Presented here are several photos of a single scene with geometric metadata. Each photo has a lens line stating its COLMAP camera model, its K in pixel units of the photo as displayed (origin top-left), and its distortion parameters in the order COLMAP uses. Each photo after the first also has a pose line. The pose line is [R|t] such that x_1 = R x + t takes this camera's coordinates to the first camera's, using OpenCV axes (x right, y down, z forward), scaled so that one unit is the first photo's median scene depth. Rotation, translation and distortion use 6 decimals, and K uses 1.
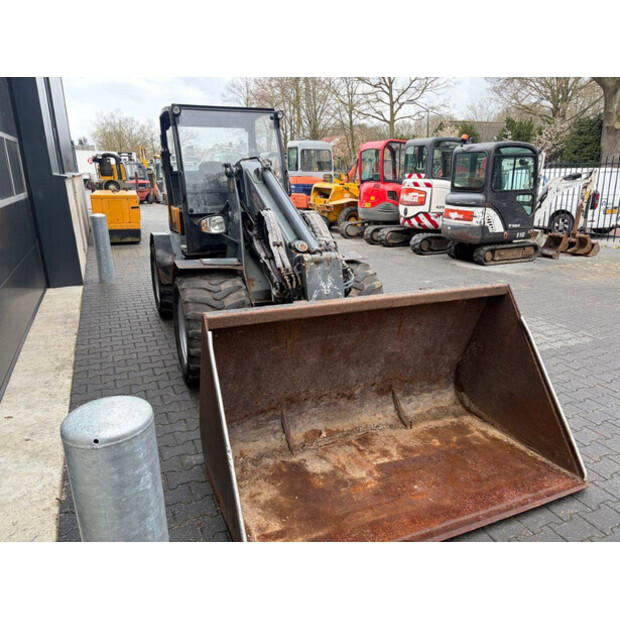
lens RADIAL K [[475.7, 0, 312.0], [0, 475.7, 307.6], [0, 0, 1]] dist [0.056621, -0.060432]
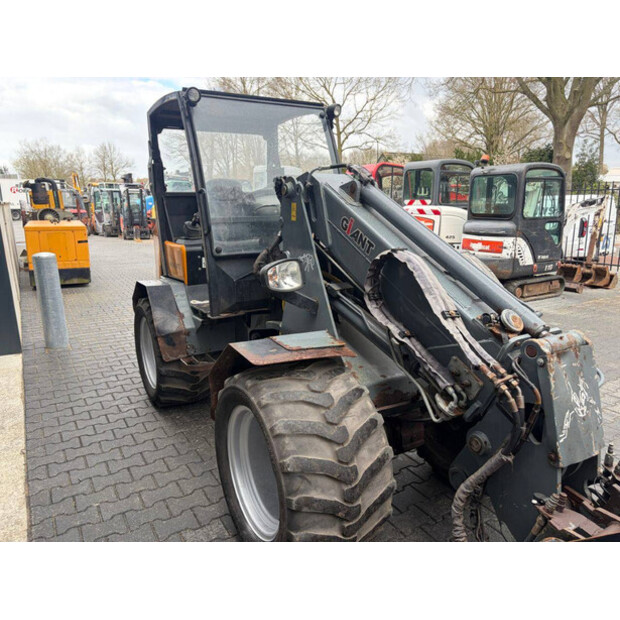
lens RADIAL K [[475.7, 0, 312.0], [0, 475.7, 307.6], [0, 0, 1]] dist [0.056621, -0.060432]
pose [[0.991329, -0.030115, 0.127905, -0.111580], [0.037620, 0.997684, -0.056665, -0.044725], [-0.125903, 0.060986, 0.990166, 0.187987]]
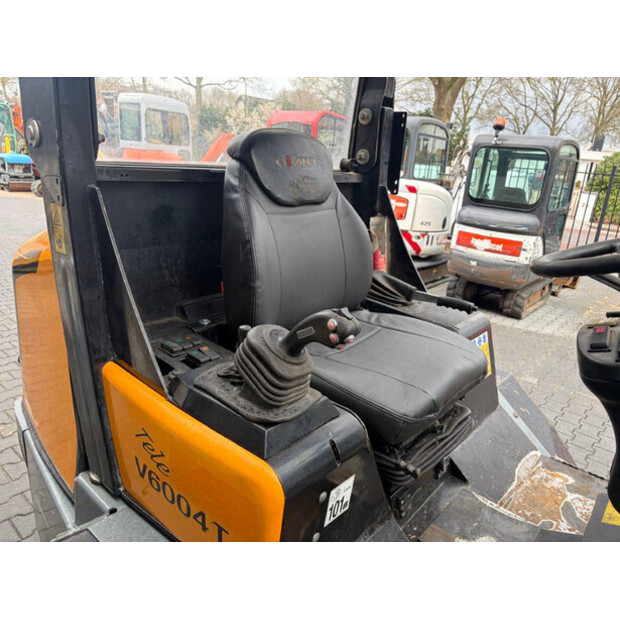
lens RADIAL K [[475.7, 0, 312.0], [0, 475.7, 307.6], [0, 0, 1]] dist [0.056621, -0.060432]
pose [[0.900380, -0.058478, 0.431158, -0.190597], [0.036872, 0.997618, 0.058307, -0.152883], [-0.433540, -0.036601, 0.900391, 0.514069]]
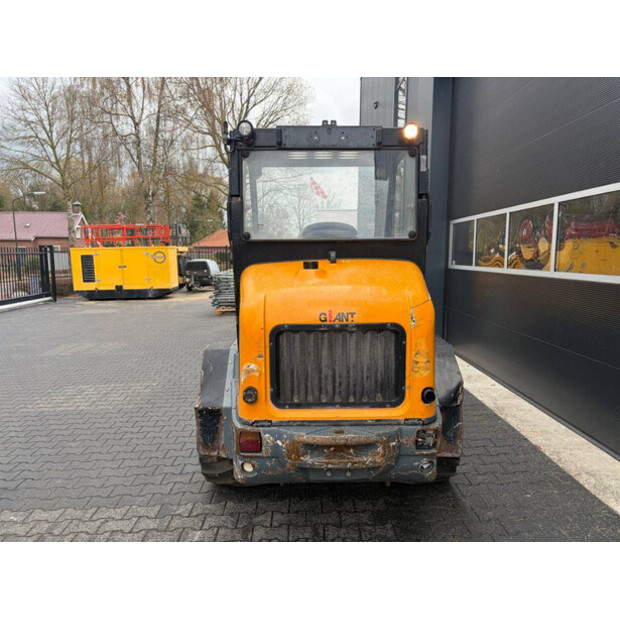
lens RADIAL K [[475.7, 0, 312.0], [0, 475.7, 307.6], [0, 0, 1]] dist [0.056621, -0.060432]
pose [[-0.927894, -0.040042, 0.370687, -0.240849], [0.104660, 0.926268, 0.362040, -0.260095], [-0.357852, 0.374732, -0.855288, 0.949240]]
